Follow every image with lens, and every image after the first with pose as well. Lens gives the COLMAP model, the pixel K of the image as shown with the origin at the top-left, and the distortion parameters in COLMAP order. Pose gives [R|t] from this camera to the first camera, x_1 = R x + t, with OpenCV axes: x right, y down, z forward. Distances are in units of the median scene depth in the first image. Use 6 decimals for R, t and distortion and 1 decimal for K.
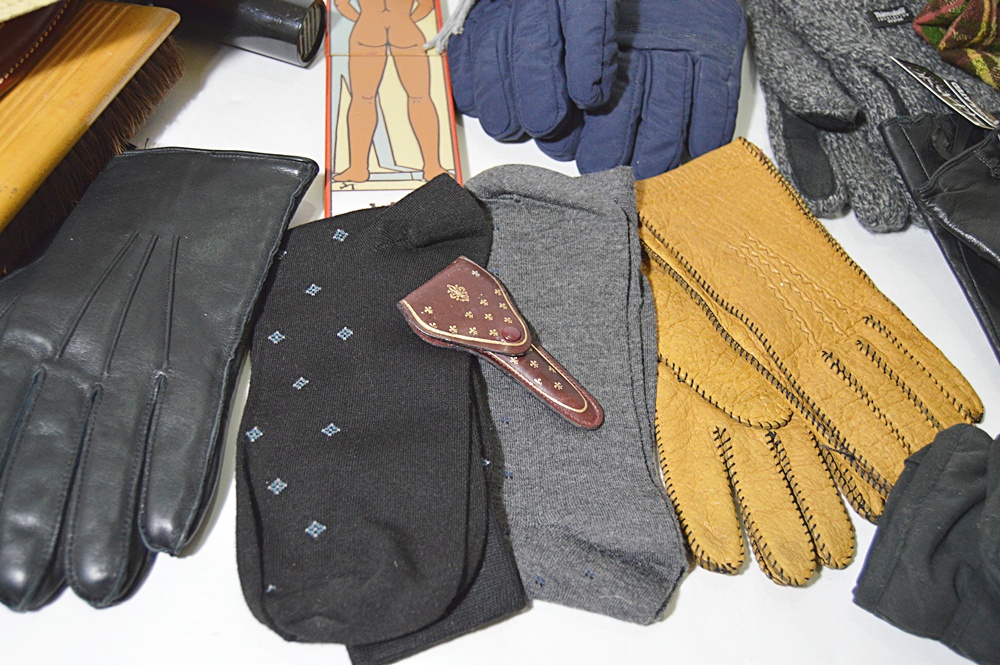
lens RADIAL K [[946.8, 0, 500.0], [0, 946.8, 332.5], [0, 0, 1]] dist [-0.077774, 0.018313]
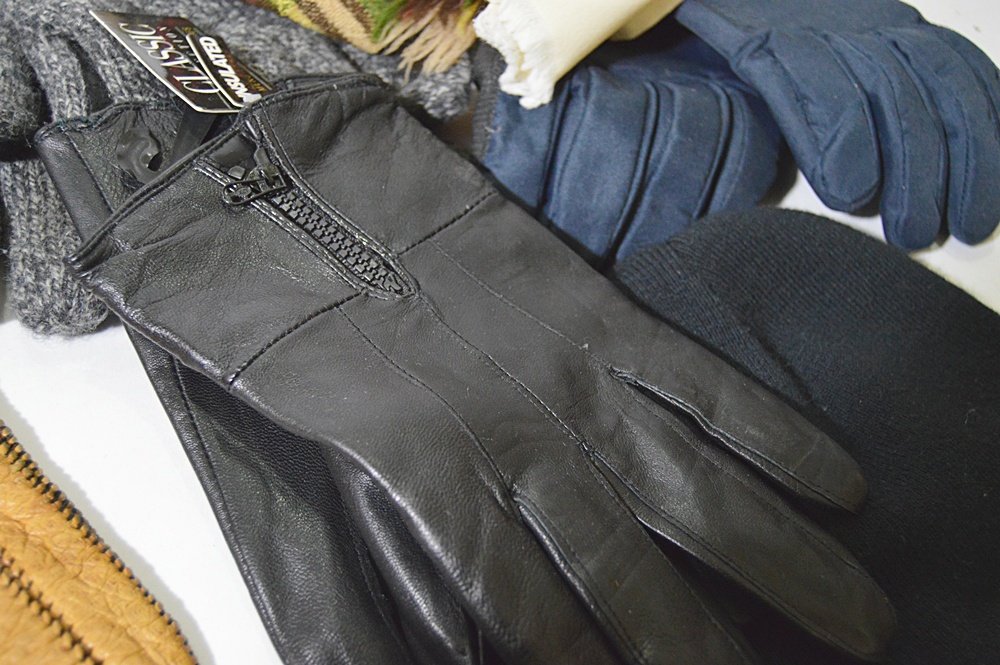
lens RADIAL K [[1049.1, 0, 500.0], [0, 1049.1, 332.5], [0, 0, 1]] dist [-0.066255, 0.010688]
pose [[0.957859, -0.196149, 0.209839, 0.599736], [0.198296, 0.980081, 0.010973, -0.077328], [-0.207812, 0.031100, 0.977674, 0.418000]]
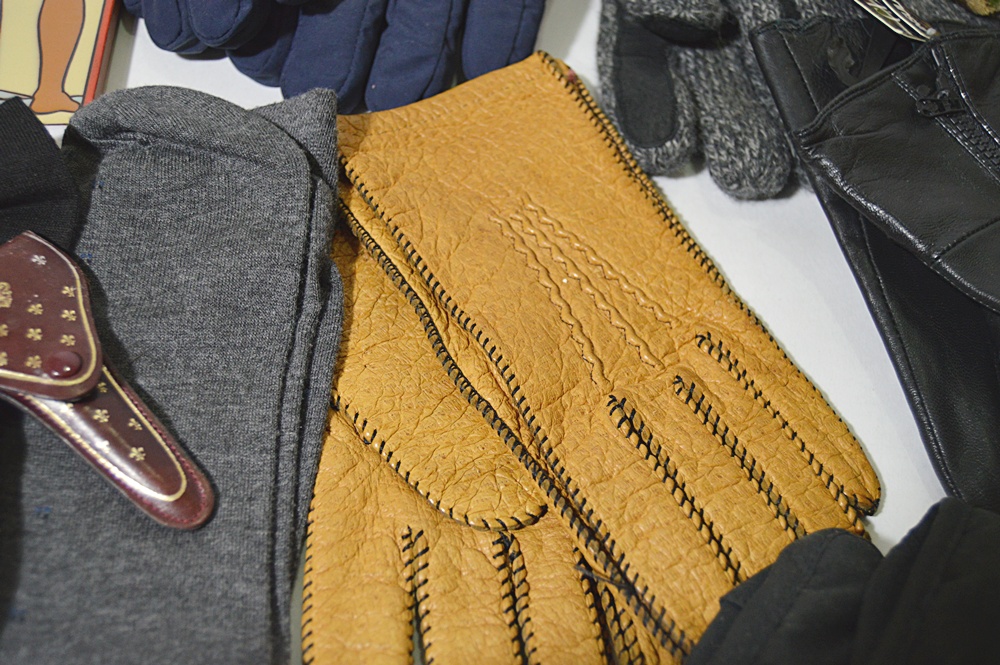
lens RADIAL K [[975.2, 0, 500.0], [0, 975.2, 332.5], [0, 0, 1]] dist [-0.074587, 0.006284]
pose [[0.999844, 0.012648, 0.012338, 0.263908], [-0.013041, 0.999393, 0.032297, -0.039430], [-0.011922, -0.032453, 0.999402, 0.377698]]
